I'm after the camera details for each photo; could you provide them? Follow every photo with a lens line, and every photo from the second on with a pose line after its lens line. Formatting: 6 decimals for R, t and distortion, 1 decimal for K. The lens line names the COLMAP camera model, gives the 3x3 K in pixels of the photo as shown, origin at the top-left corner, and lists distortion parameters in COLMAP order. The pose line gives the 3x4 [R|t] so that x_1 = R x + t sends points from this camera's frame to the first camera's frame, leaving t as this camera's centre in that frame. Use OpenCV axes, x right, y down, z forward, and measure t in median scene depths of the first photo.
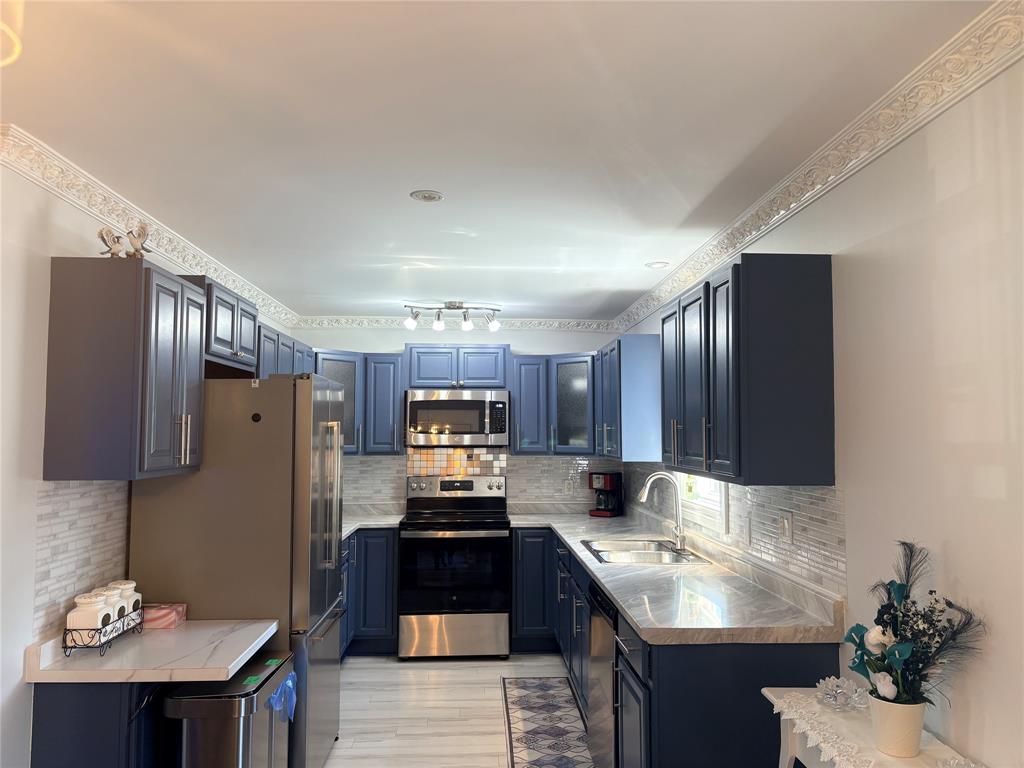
lens RADIAL K [[770.4, 0, 512.0], [0, 770.4, 384.0], [0, 0, 1]] dist [0.039467, -0.060292]
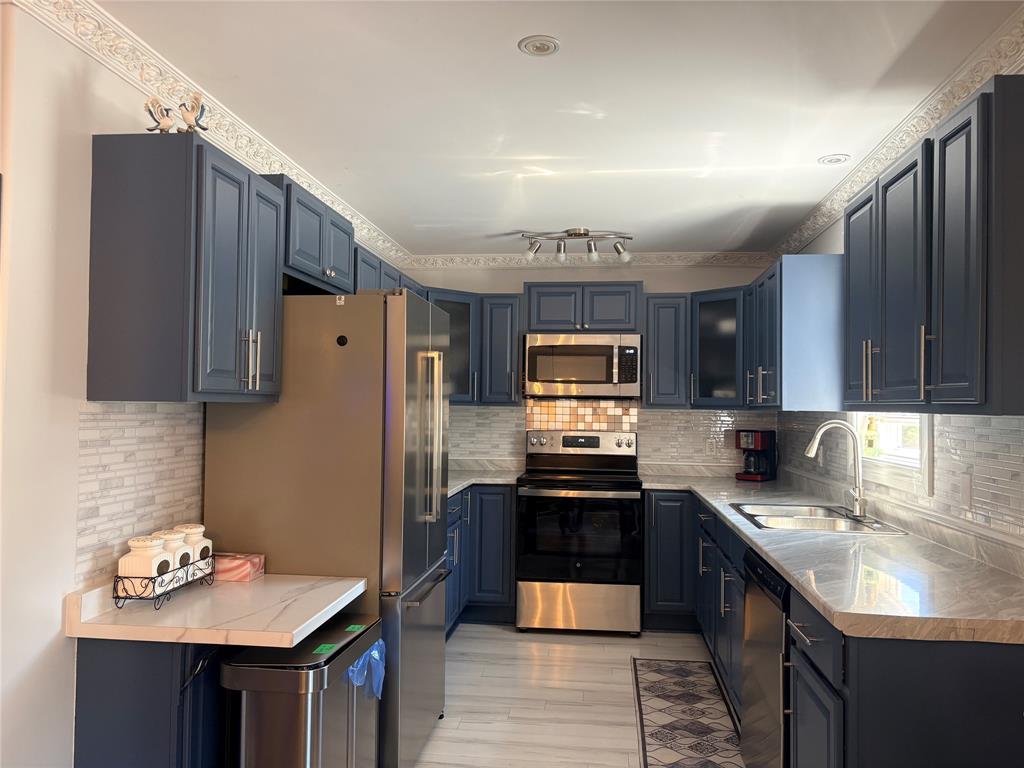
lens RADIAL K [[767.7, 0, 512.0], [0, 767.7, 384.0], [0, 0, 1]] dist [0.004659, -0.002308]
pose [[0.986099, 0.005736, -0.166060, -0.006095], [-0.000014, 0.999407, 0.034439, 0.058156], [0.166159, -0.033958, 0.985514, 0.188584]]
